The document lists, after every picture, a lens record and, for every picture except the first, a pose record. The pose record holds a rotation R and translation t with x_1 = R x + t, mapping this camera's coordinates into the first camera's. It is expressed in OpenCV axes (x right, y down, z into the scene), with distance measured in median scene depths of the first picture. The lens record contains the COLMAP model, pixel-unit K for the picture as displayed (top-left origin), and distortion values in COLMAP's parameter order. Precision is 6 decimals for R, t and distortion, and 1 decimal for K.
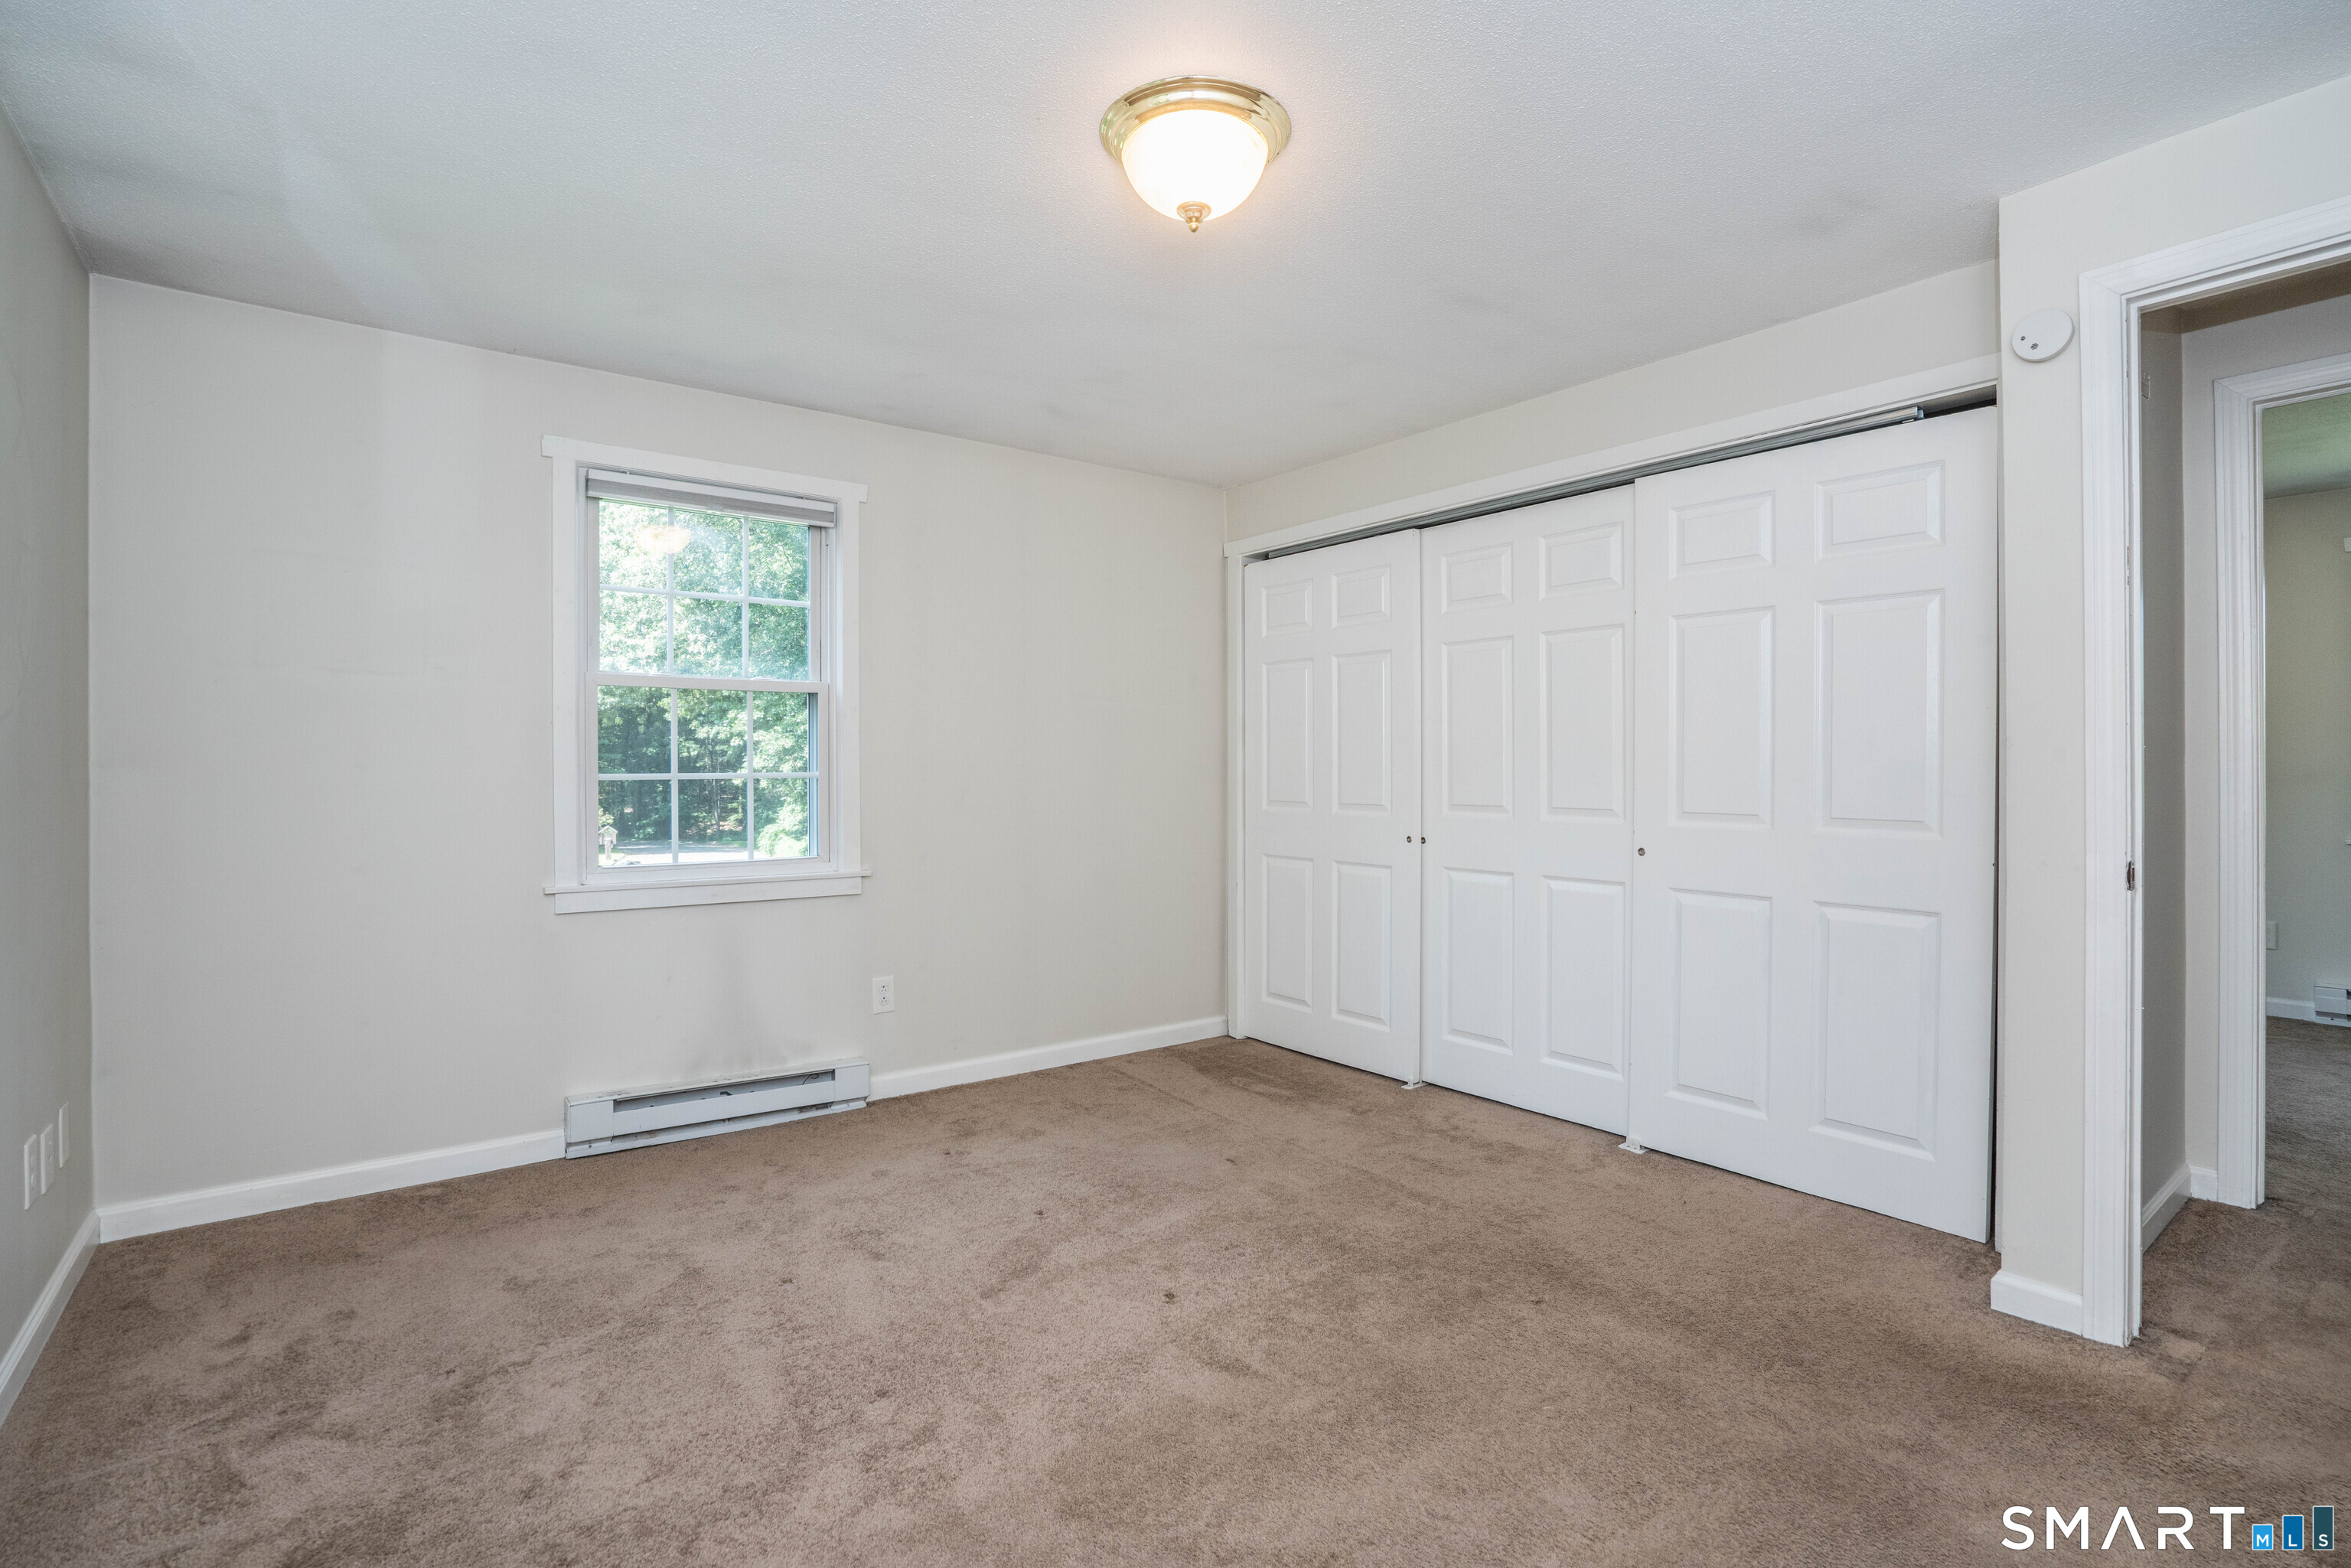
lens RADIAL K [[1151.3, 0, 1169.9], [0, 1151.3, 777.1], [0, 0, 1]] dist [-0.003737, -0.000775]
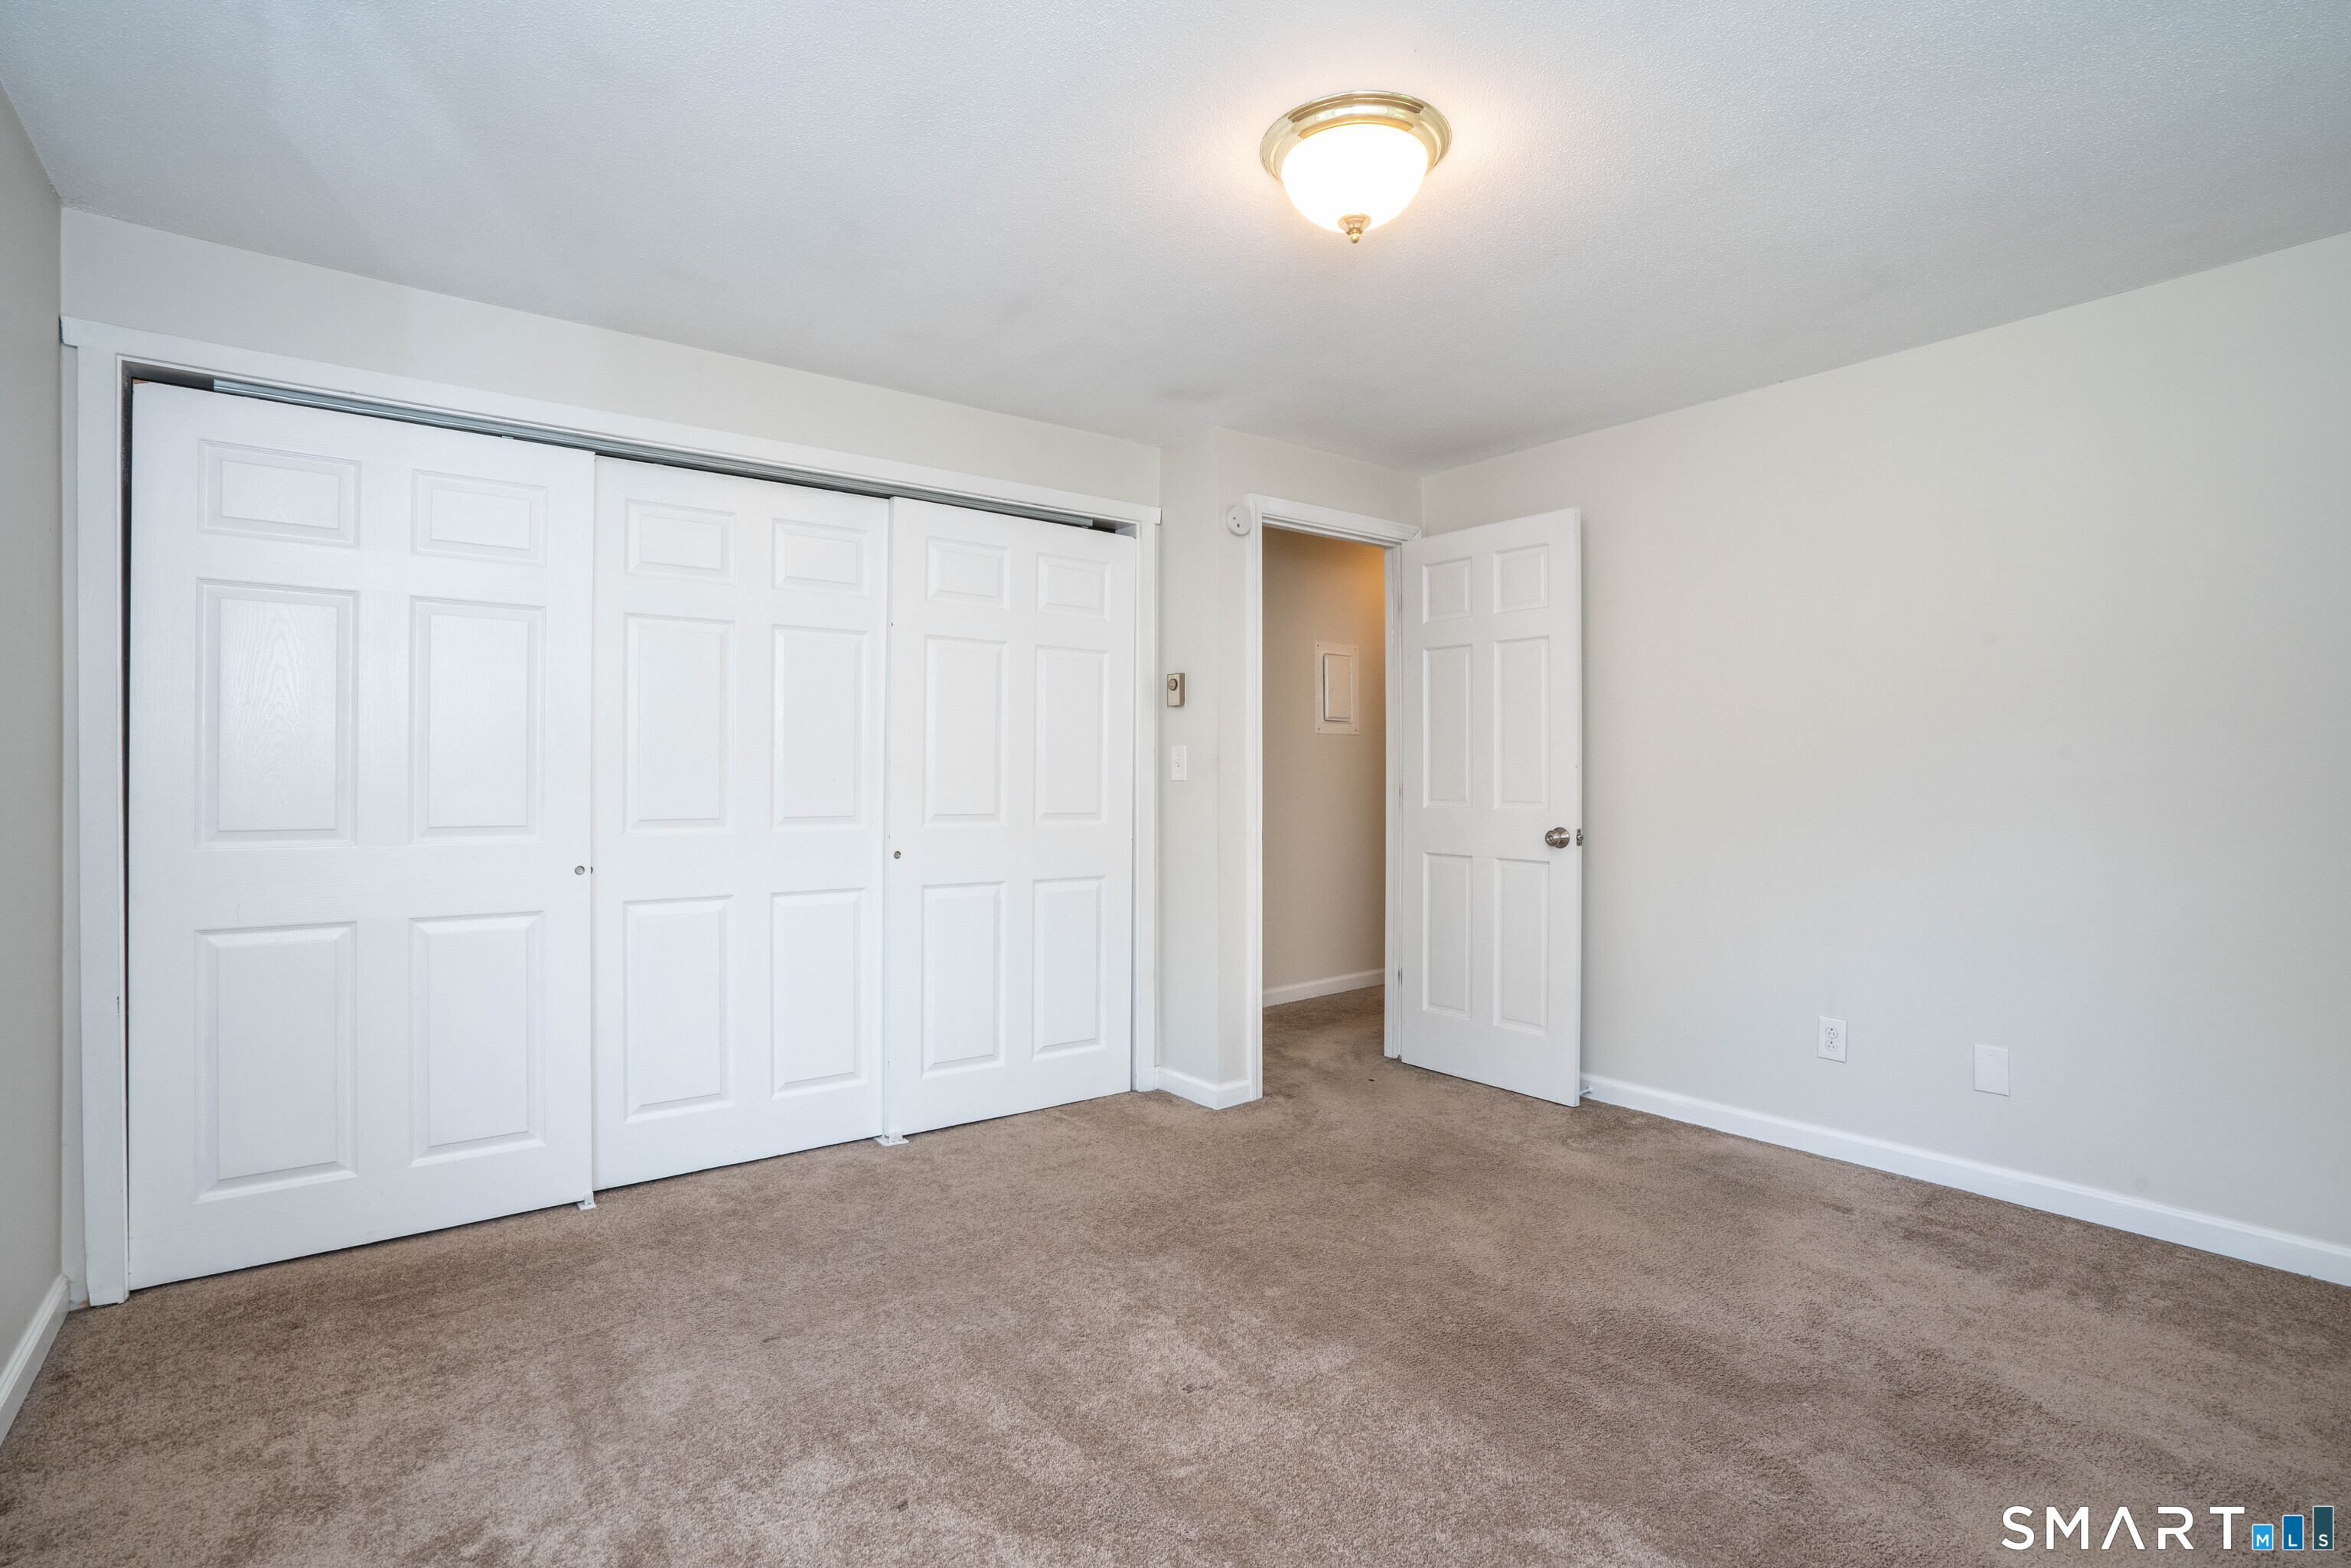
lens RADIAL K [[1151.3, 0, 1169.9], [0, 1151.3, 777.1], [0, 0, 1]] dist [-0.003737, -0.000775]
pose [[0.006722, -0.006174, 0.999958, -0.625564], [-0.001931, 0.999979, 0.006187, -0.013222], [-0.999976, -0.001972, 0.006710, 0.737472]]
